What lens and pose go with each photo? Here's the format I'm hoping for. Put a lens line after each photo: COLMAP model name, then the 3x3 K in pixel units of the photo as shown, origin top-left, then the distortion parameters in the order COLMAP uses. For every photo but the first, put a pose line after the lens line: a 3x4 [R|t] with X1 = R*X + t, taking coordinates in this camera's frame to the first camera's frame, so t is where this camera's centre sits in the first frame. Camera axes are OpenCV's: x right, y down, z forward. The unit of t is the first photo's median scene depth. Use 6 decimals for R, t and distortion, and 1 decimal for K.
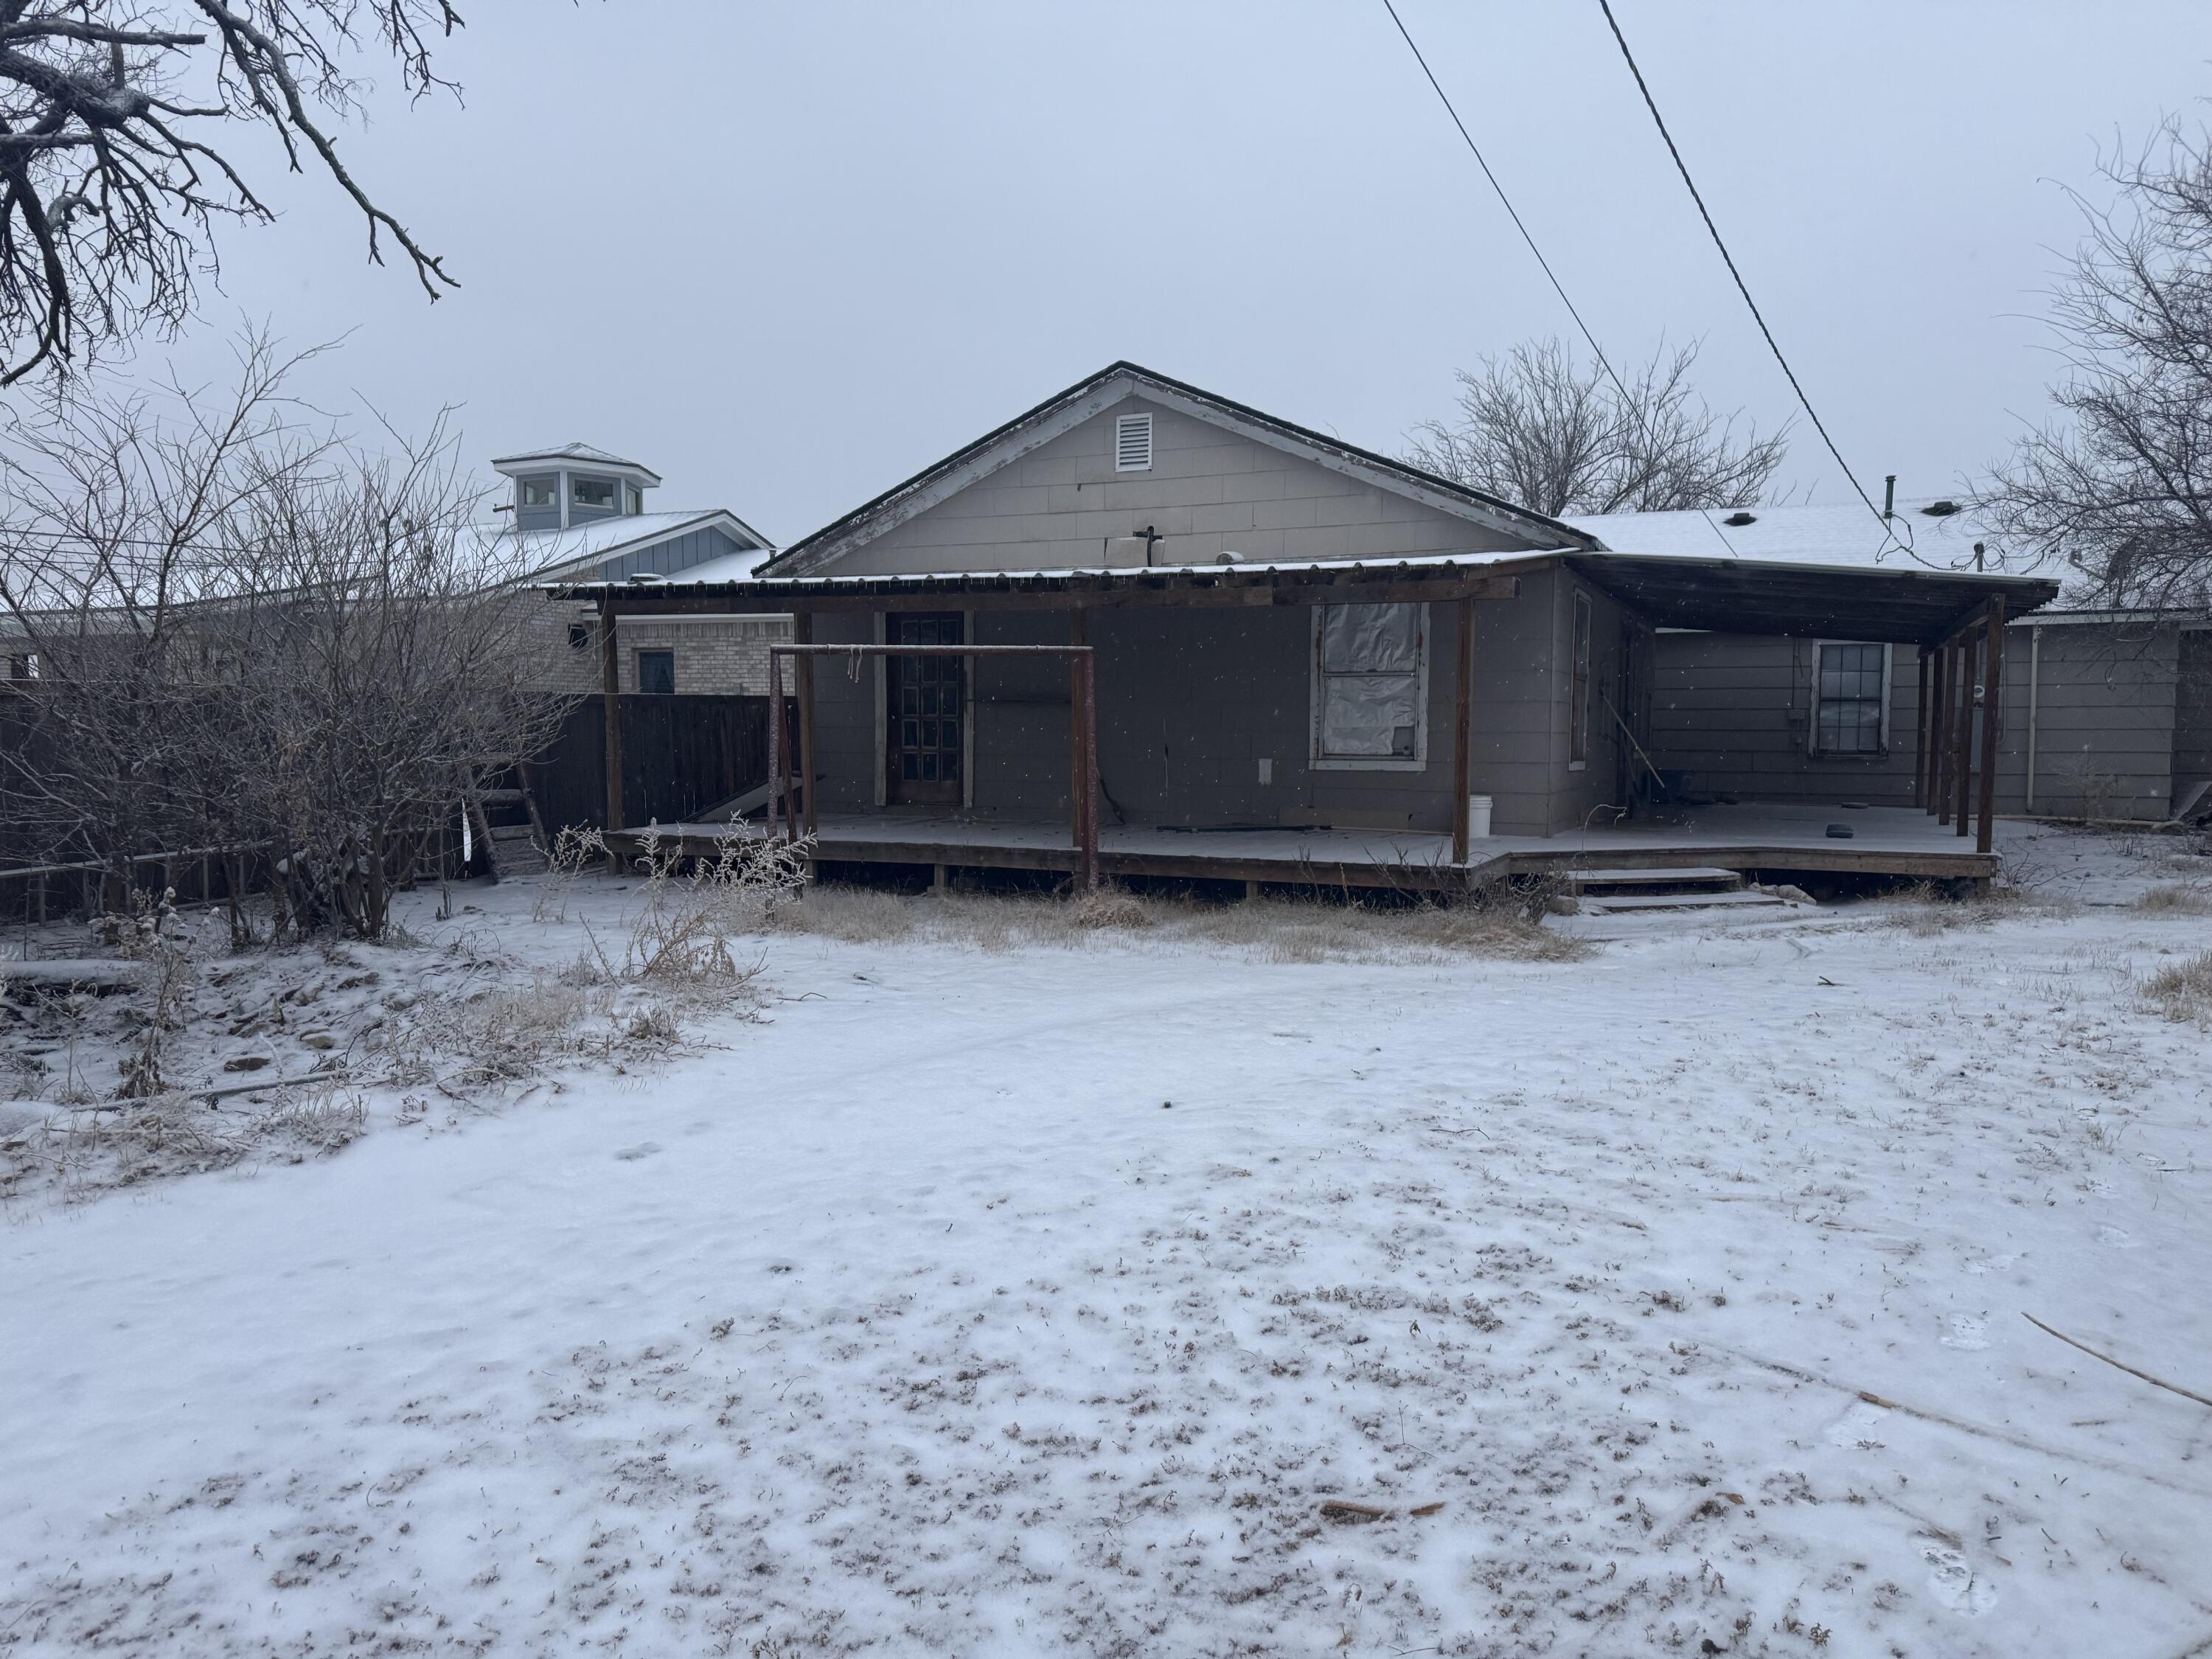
lens RADIAL K [[1521.2, 0, 1106.0], [0, 1521.2, 829.5], [0, 0, 1]] dist [0.142290, -0.126481]
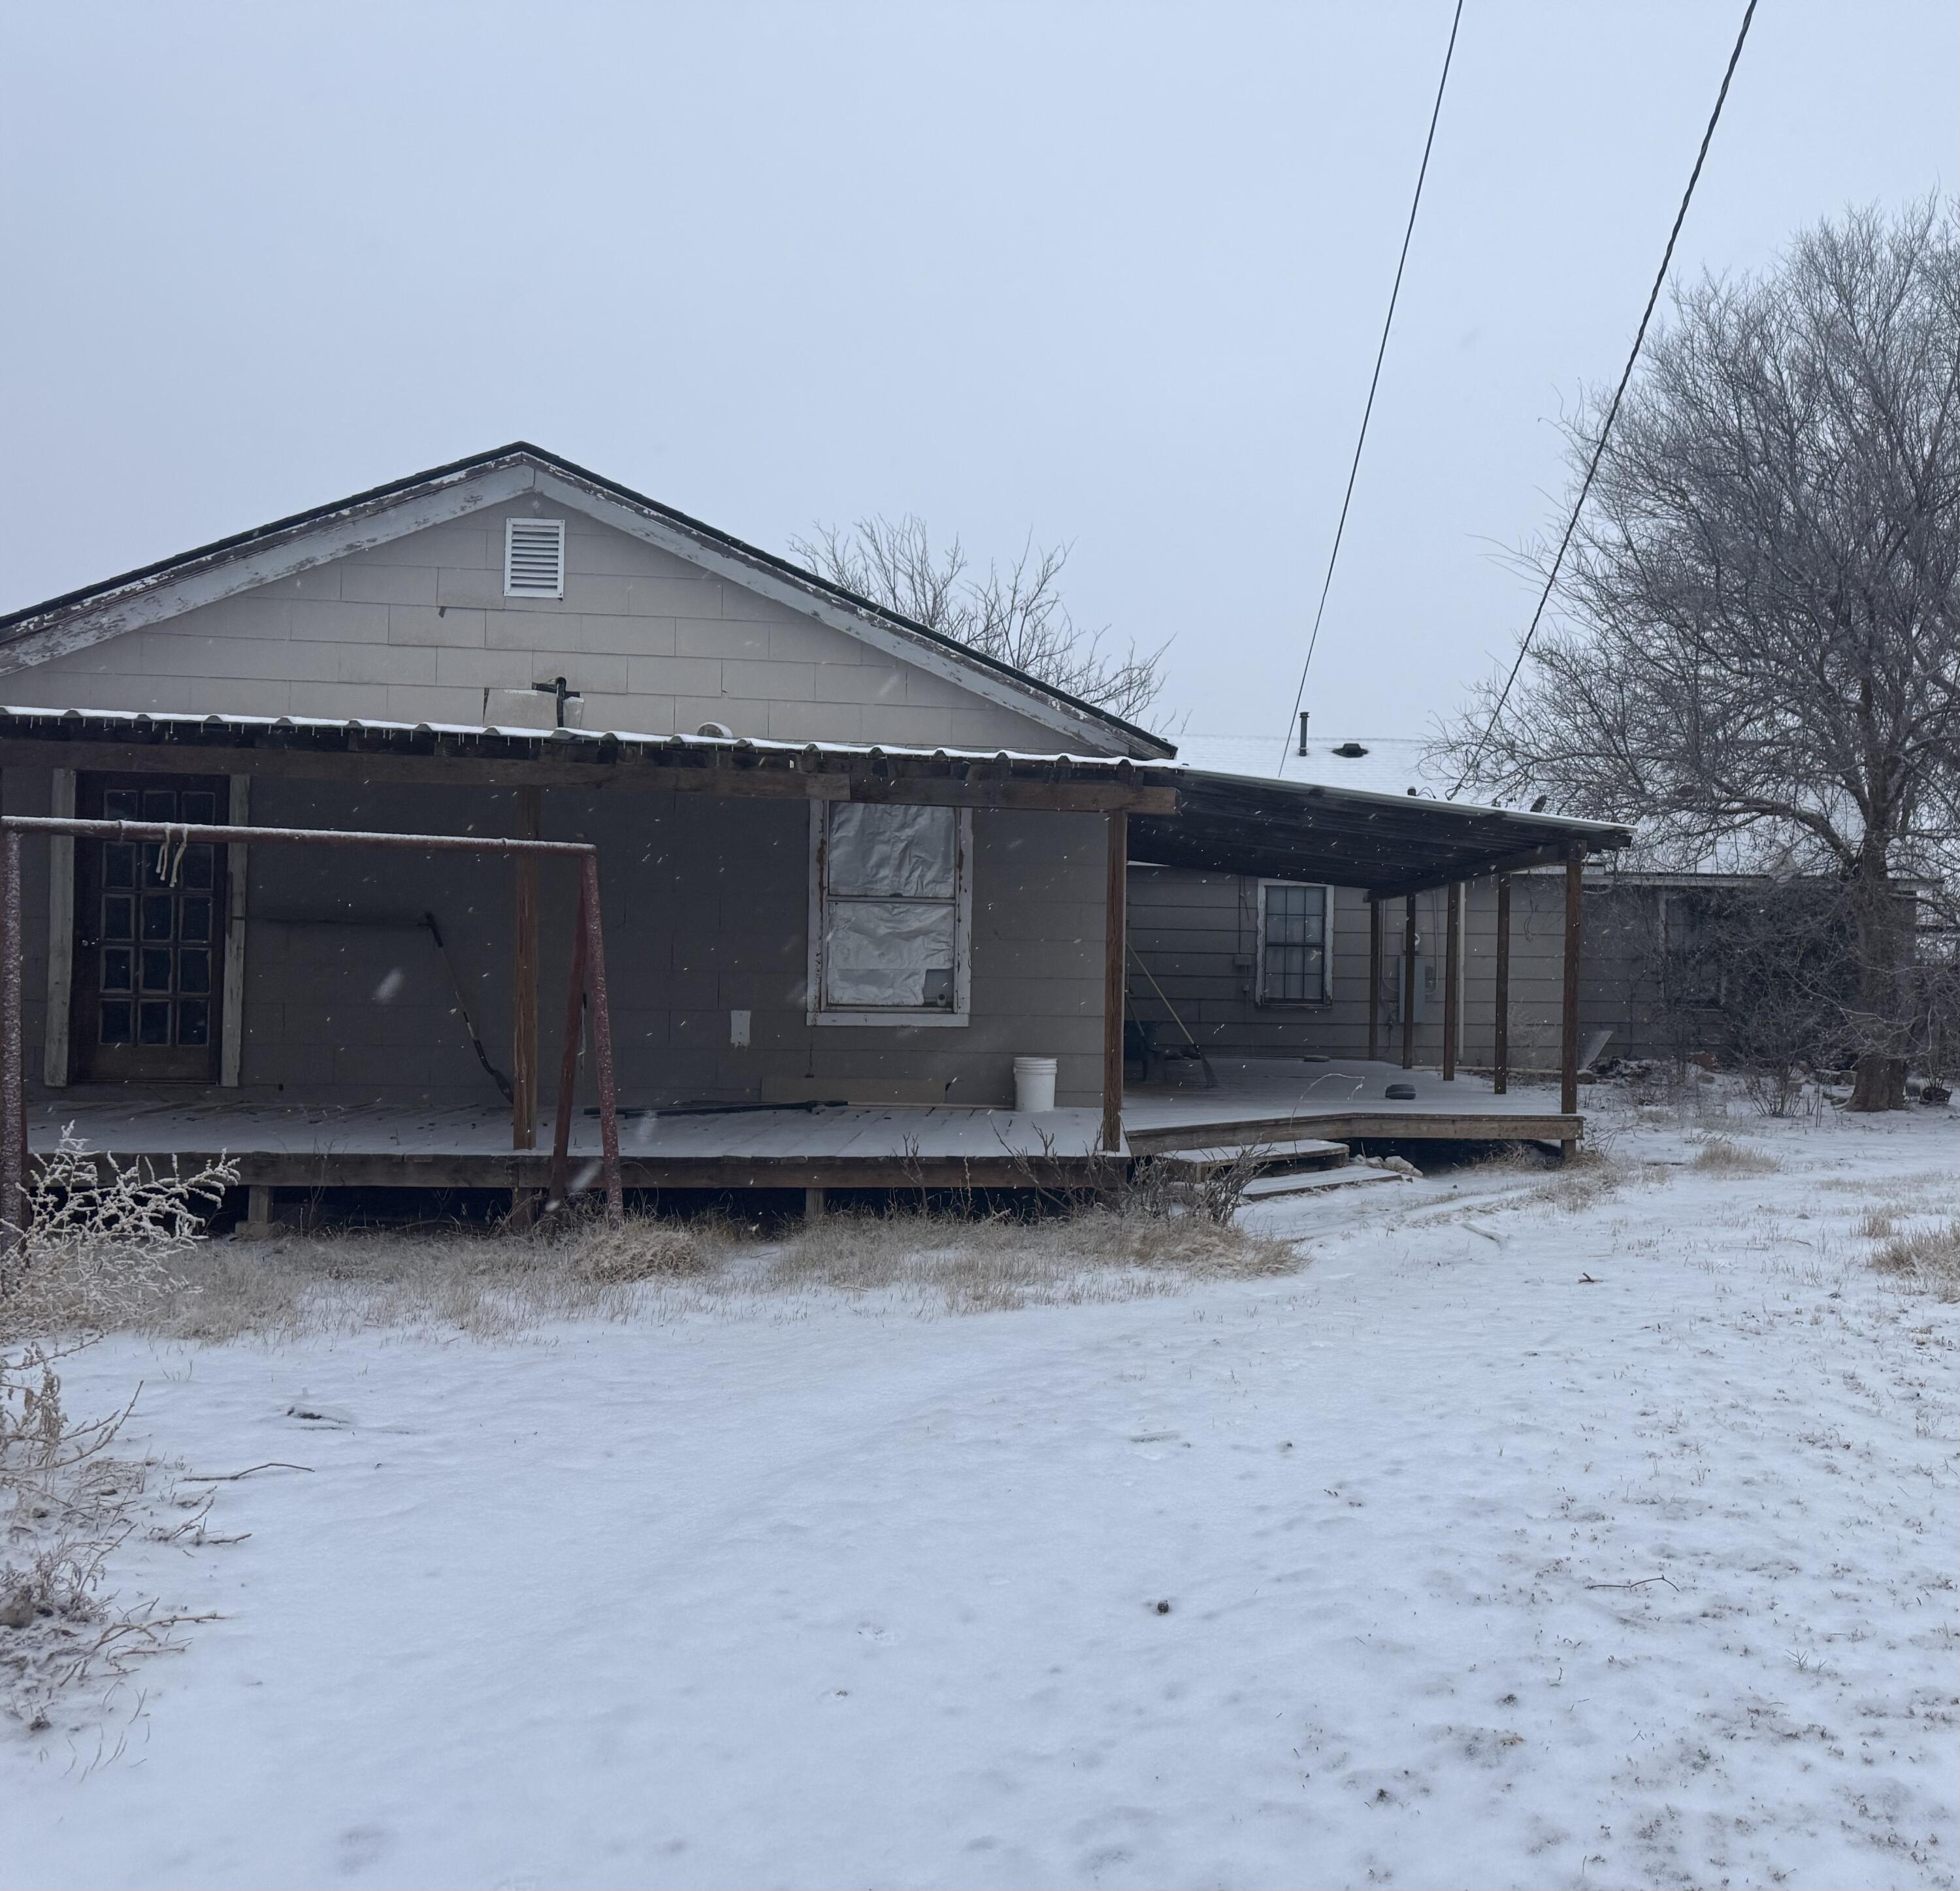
lens RADIAL K [[1751.1, 0, 1250.2], [0, 1751.1, 969.7], [0, 0, 1]] dist [0.105334, -0.172355]
pose [[0.851571, 0.010788, 0.524128, -0.137358], [0.021215, 0.998260, -0.055016, -0.015190], [-0.523810, 0.057969, 0.849860, 0.167946]]
